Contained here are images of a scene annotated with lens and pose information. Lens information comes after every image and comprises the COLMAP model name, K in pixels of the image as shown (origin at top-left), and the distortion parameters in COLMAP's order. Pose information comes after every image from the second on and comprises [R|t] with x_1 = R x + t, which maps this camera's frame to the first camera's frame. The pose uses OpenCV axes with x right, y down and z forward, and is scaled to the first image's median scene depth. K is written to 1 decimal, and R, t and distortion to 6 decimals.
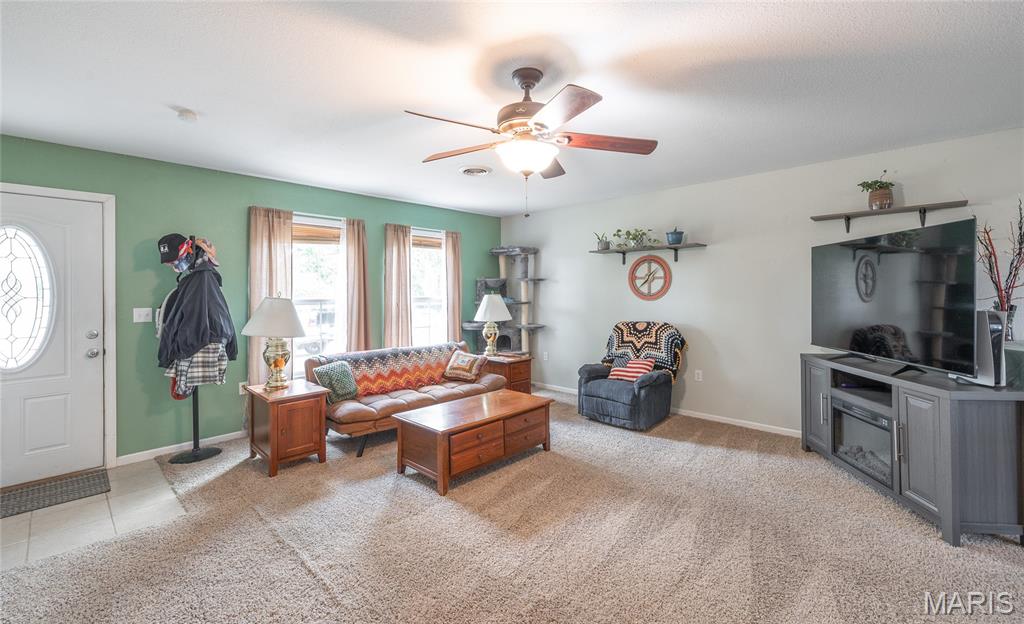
lens RADIAL K [[431.5, 0, 513.7], [0, 431.5, 290.0], [0, 0, 1]] dist [0.003692, -0.000054]
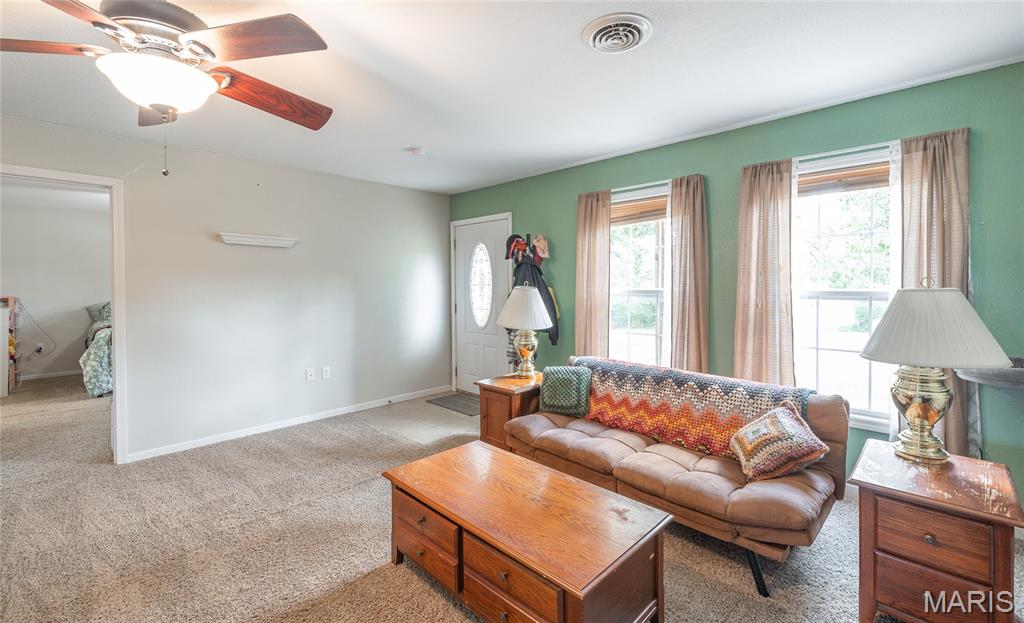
lens RADIAL K [[431.5, 0, 513.7], [0, 431.5, 289.5], [0, 0, 1]] dist [0.003692, -0.000054]
pose [[-0.002237, 0.021538, -0.999766, 0.350204], [0.010038, 0.999718, 0.021515, 0.000386], [0.999947, -0.009988, -0.002453, 0.754866]]
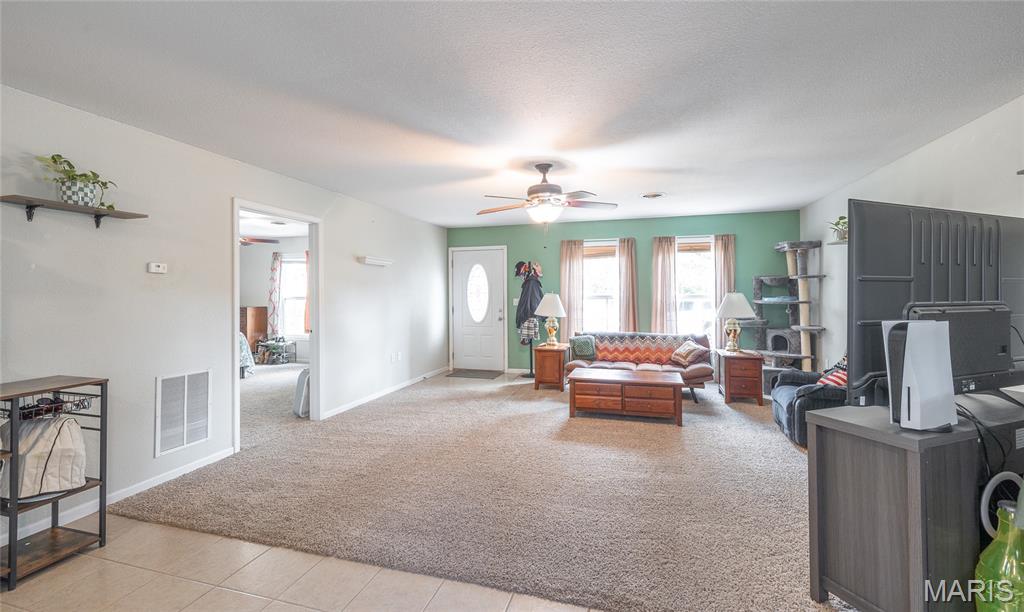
lens RADIAL K [[431.0, 0, 511.8], [0, 431.0, 288.8], [0, 0, 1]] dist [-0.000467, 0.000003]
pose [[0.447012, -0.001643, -0.894527, 0.737192], [0.007120, 0.999973, 0.001721, -0.005976], [0.894500, -0.007139, 0.447011, 0.054944]]
